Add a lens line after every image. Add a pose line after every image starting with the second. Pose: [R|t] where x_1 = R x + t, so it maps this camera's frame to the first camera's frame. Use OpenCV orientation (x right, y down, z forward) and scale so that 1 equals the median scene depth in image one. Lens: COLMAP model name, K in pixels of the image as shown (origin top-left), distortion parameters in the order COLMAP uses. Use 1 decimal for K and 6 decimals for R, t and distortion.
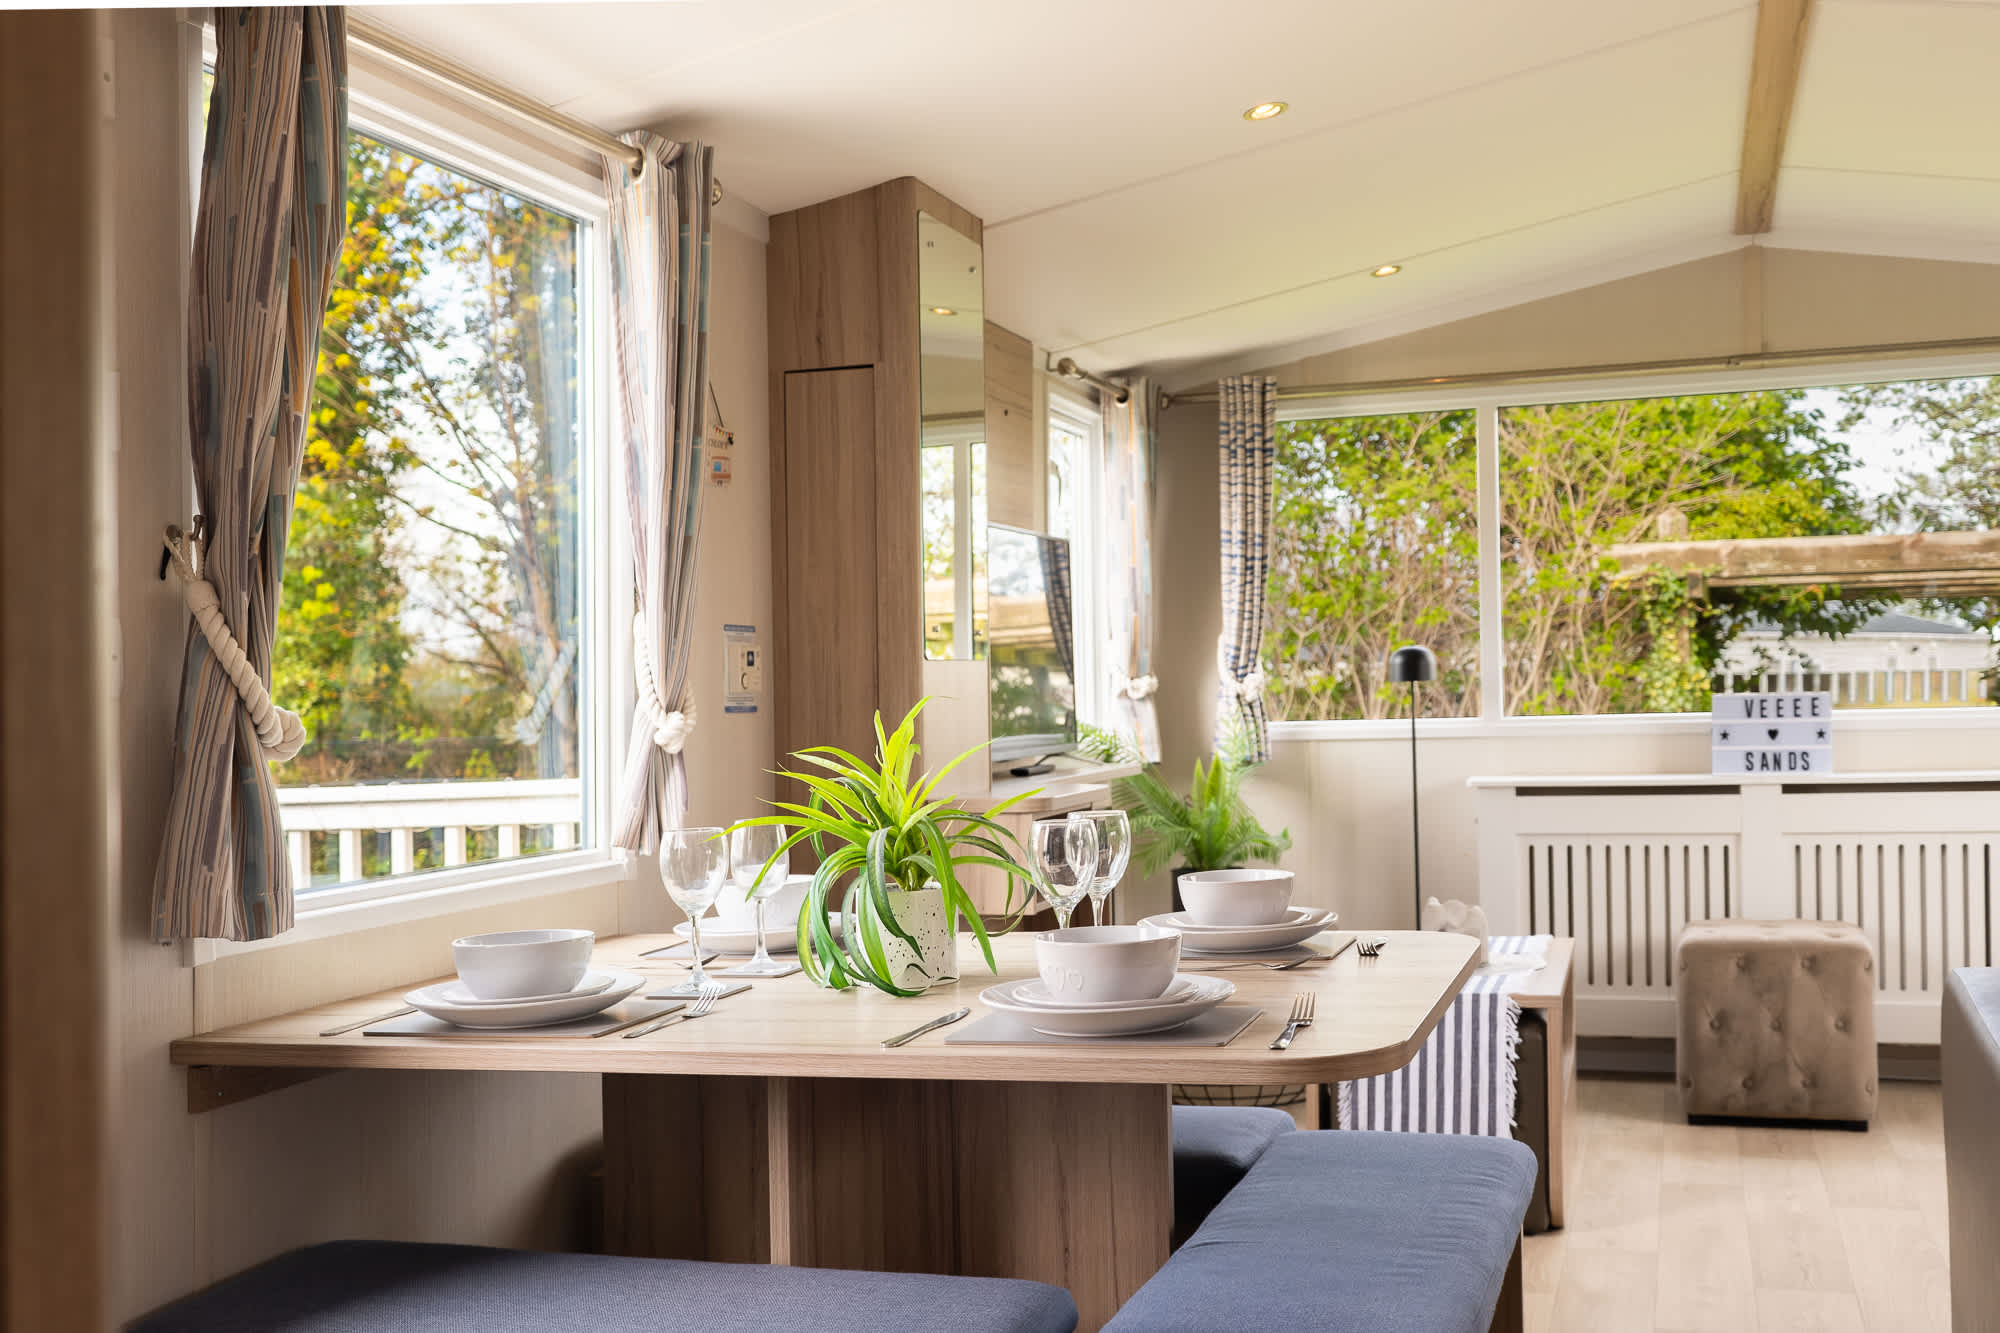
lens RADIAL K [[2030.7, 0, 1007.8], [0, 2030.7, 710.6], [0, 0, 1]] dist [0.000817, 0.010241]
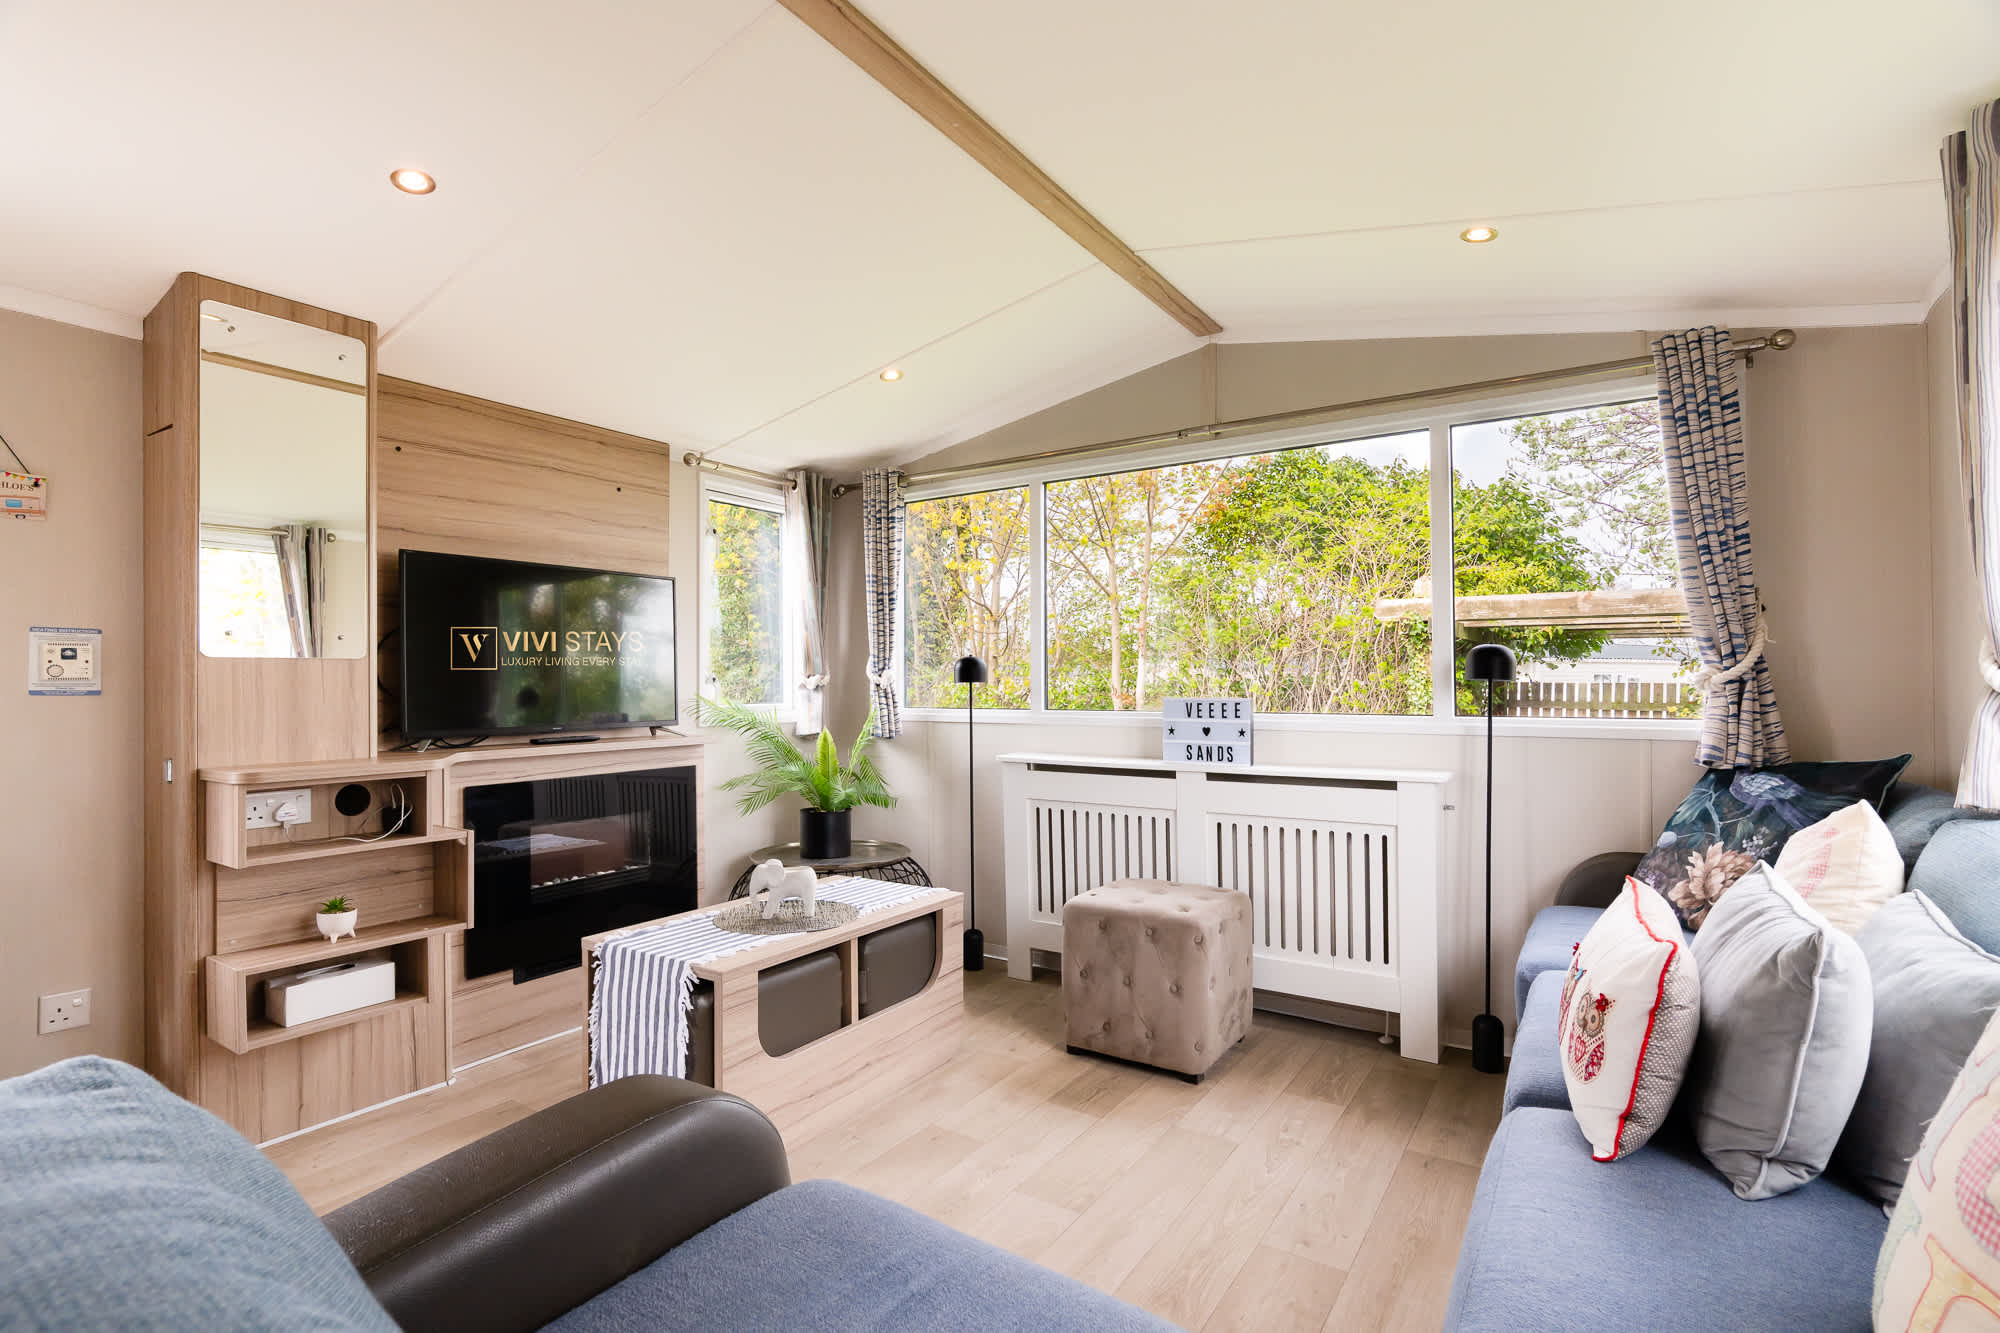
lens RADIAL K [[935.5, 0, 999.5], [0, 935.5, 680.8], [0, 0, 1]] dist [0.000030, -0.000018]
pose [[0.962915, 0.022913, -0.268831, 0.390779], [-0.025085, 0.999675, -0.004649, -0.012940], [0.268637, 0.011220, 0.963176, 0.397564]]
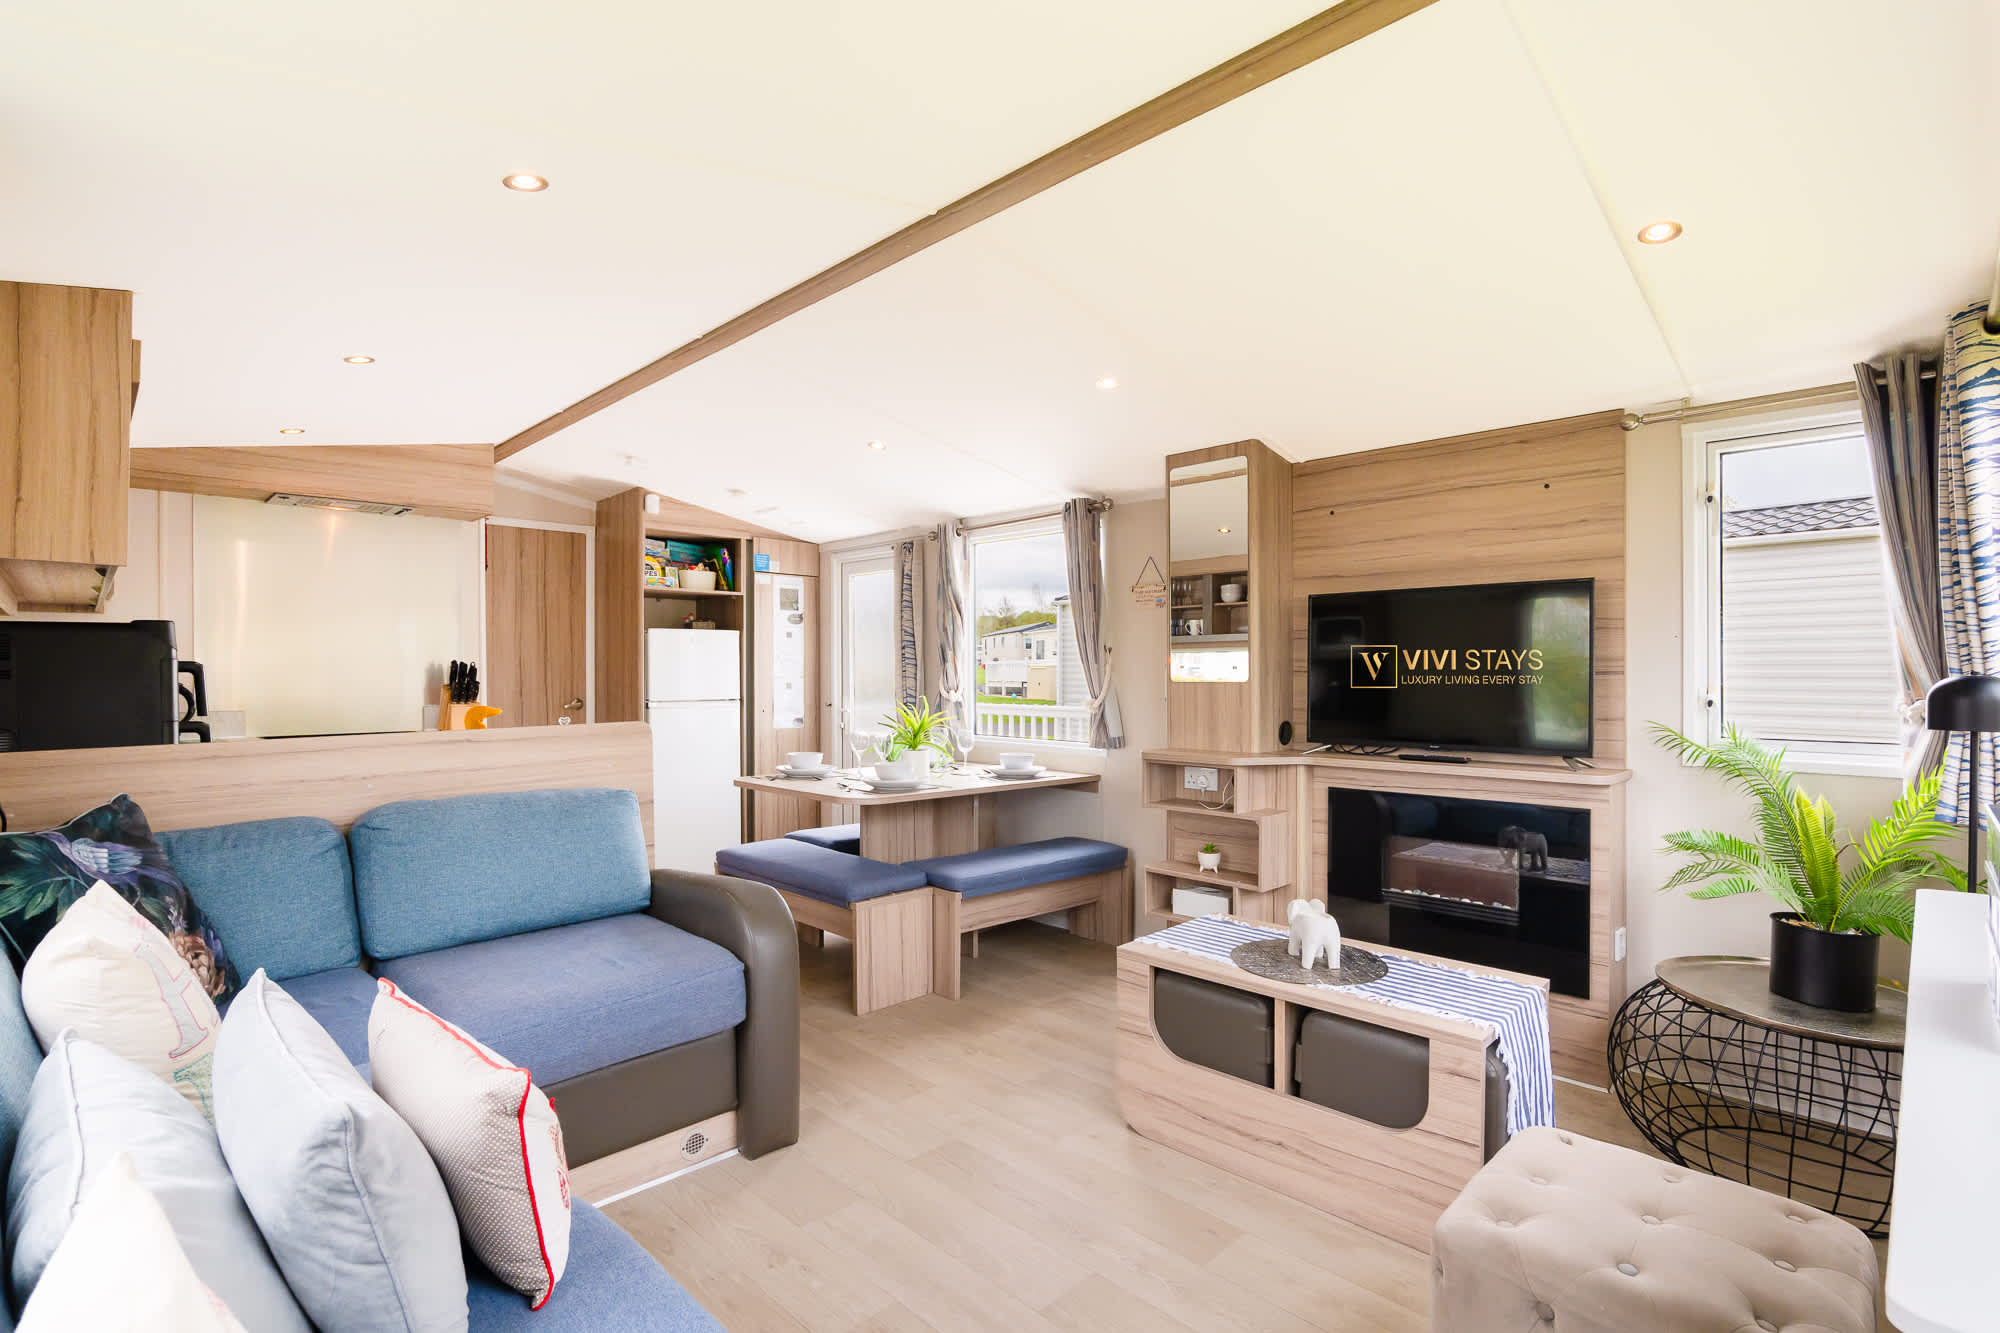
lens RADIAL K [[960.4, 0, 1000.0], [0, 960.4, 666.5], [0, 0, 1]] dist [0.001338, 0.000280]
pose [[-0.450130, 0.026816, -0.892560, 0.618927], [0.004408, 0.999604, 0.027809, -0.045132], [0.892952, 0.008583, -0.450070, 0.867751]]
